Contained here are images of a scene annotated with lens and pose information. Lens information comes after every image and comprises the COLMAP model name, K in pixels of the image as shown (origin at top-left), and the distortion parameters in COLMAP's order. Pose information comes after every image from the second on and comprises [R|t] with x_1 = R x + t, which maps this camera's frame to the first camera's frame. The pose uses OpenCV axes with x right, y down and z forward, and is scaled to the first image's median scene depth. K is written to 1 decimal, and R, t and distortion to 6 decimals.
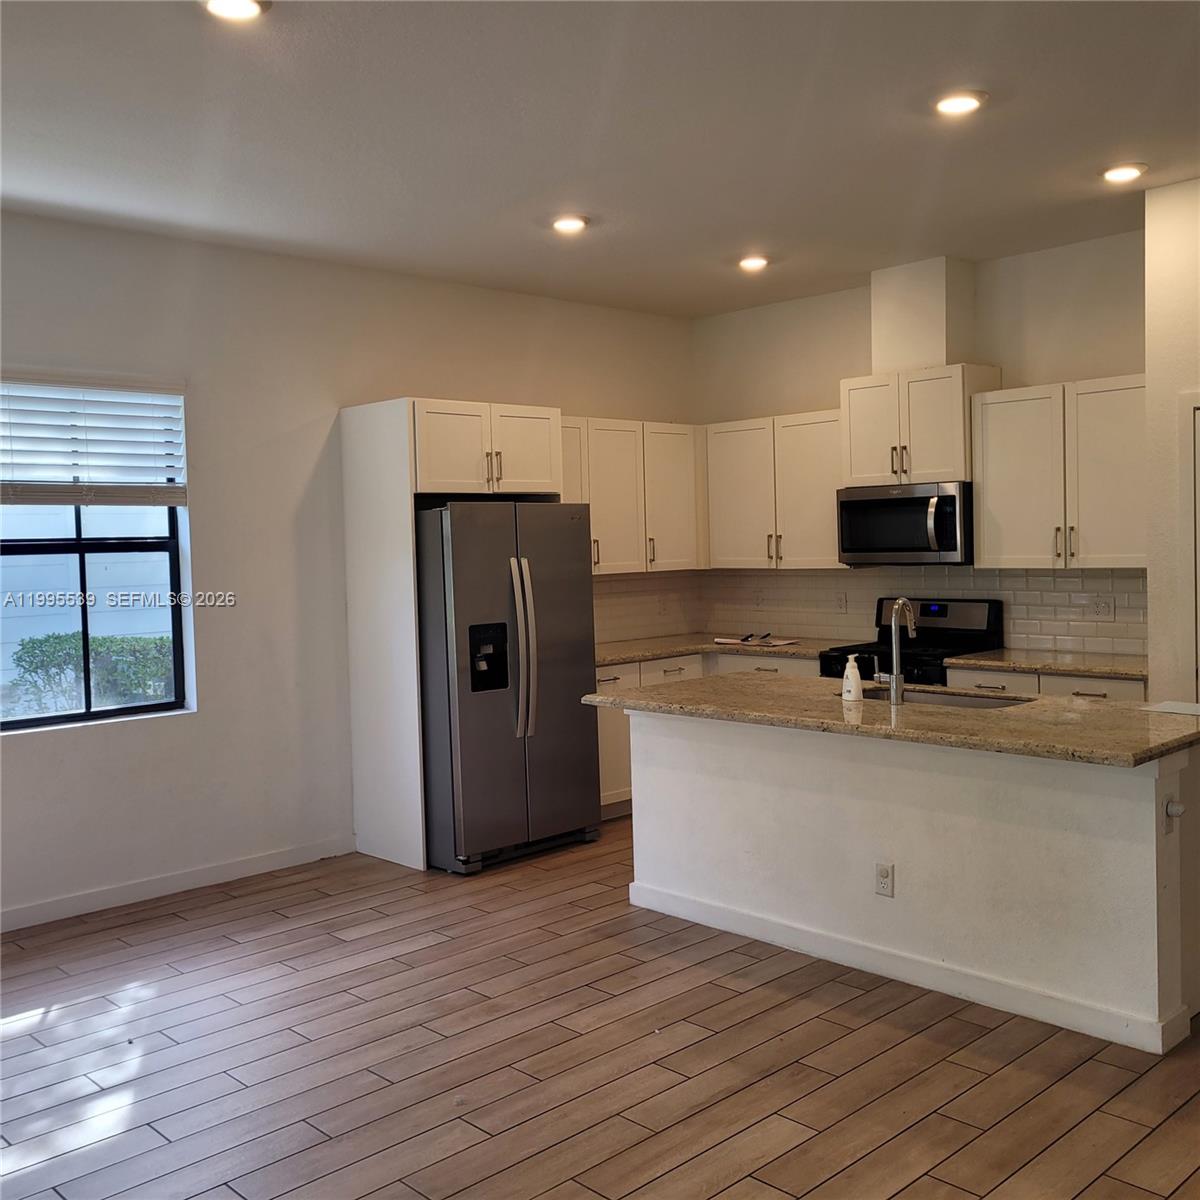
lens RADIAL K [[1206.7, 0, 599.7], [0, 1206.7, 599.7], [0, 0, 1]] dist [0.011913, 0.000000]
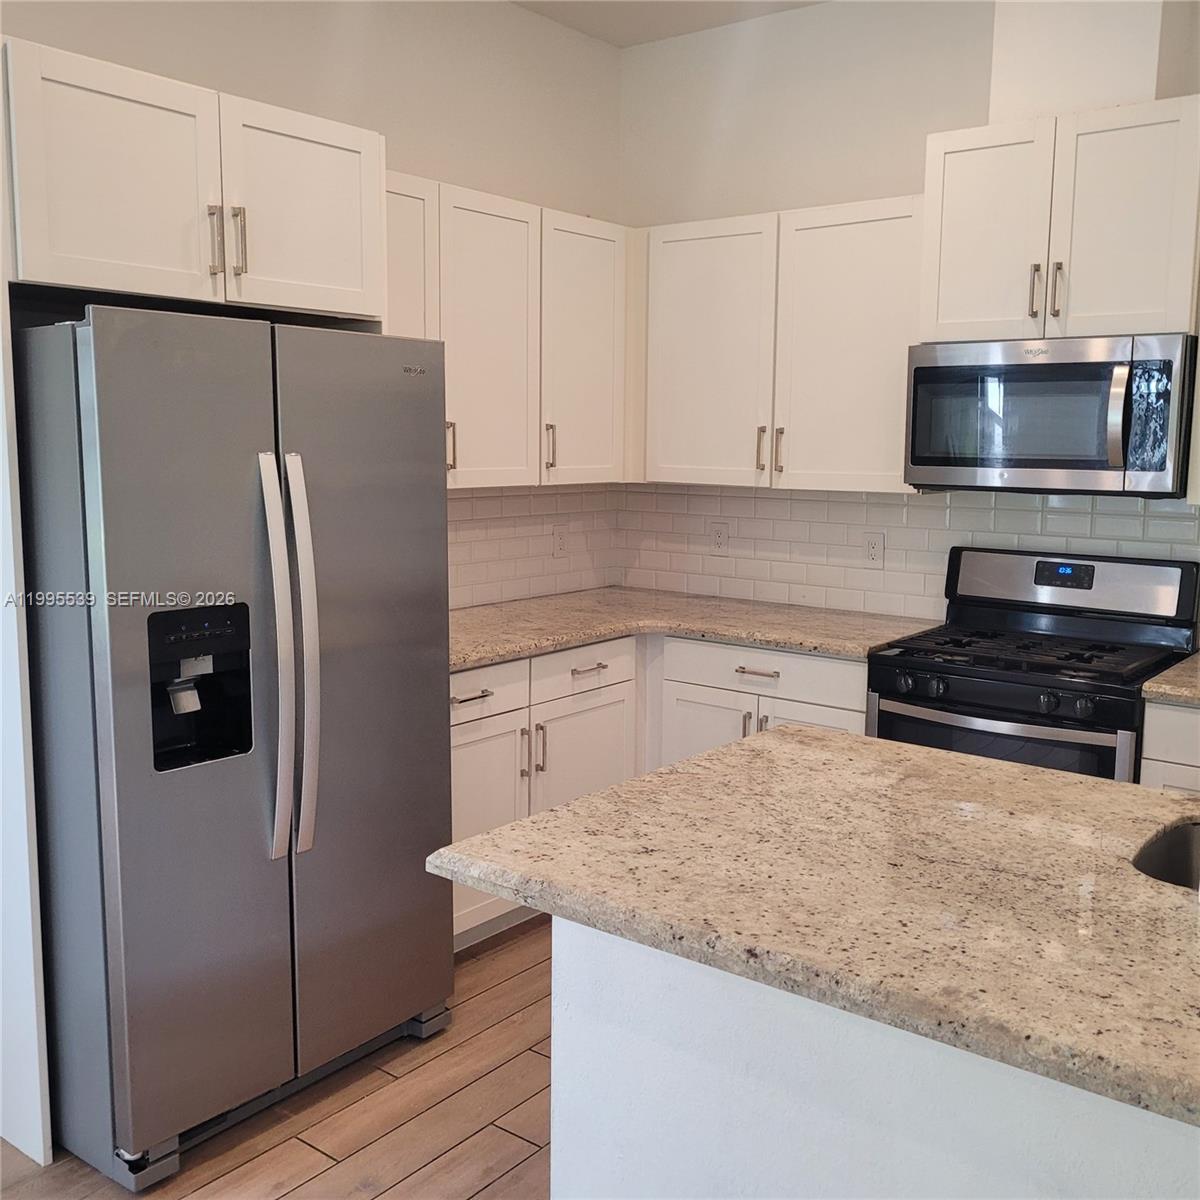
lens RADIAL K [[1206.7, 0, 621.0], [0, 1206.7, 580.2], [0, 0, 1]] dist [0.011913, 0.000000]
pose [[0.987007, 0.020635, 0.159344, -0.012813], [-0.031554, 0.997301, 0.066297, -0.019310], [-0.157545, -0.070464, 0.984995, 0.490188]]
